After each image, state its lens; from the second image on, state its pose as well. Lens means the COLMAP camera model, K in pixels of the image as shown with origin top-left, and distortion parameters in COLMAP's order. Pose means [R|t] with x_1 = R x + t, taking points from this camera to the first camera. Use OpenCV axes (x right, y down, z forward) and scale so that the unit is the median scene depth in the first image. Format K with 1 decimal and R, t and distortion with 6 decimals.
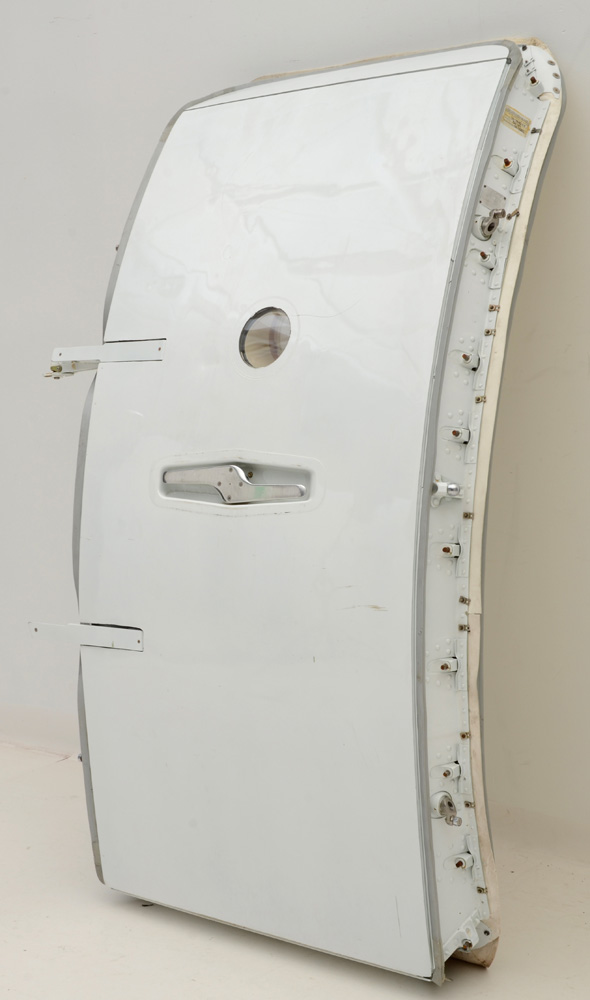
lens RADIAL K [[1594.8, 0, 296.4], [0, 1594.8, 502.0], [0, 0, 1]] dist [0.066257, 0.000000]
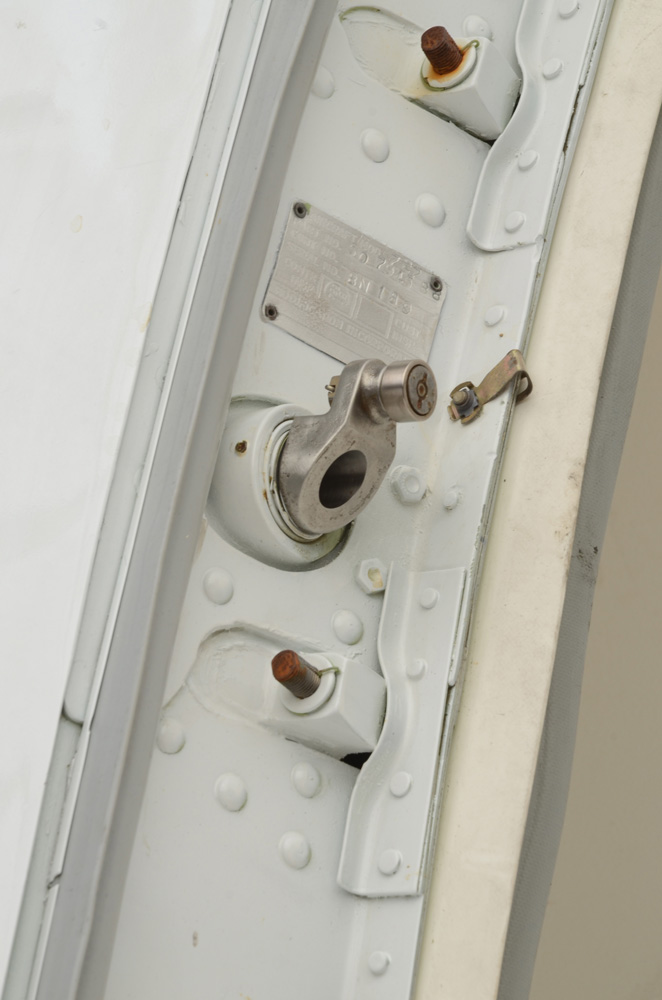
lens RADIAL K [[3833.7, 0, 330.3], [0, 3833.7, 499.3], [0, 0, 1]] dist [0.719310, 0.000000]
pose [[0.997933, -0.018241, 0.061628, 0.098189], [0.025155, 0.993237, -0.113348, -0.129101], [-0.059143, 0.114664, 0.991642, 0.644283]]
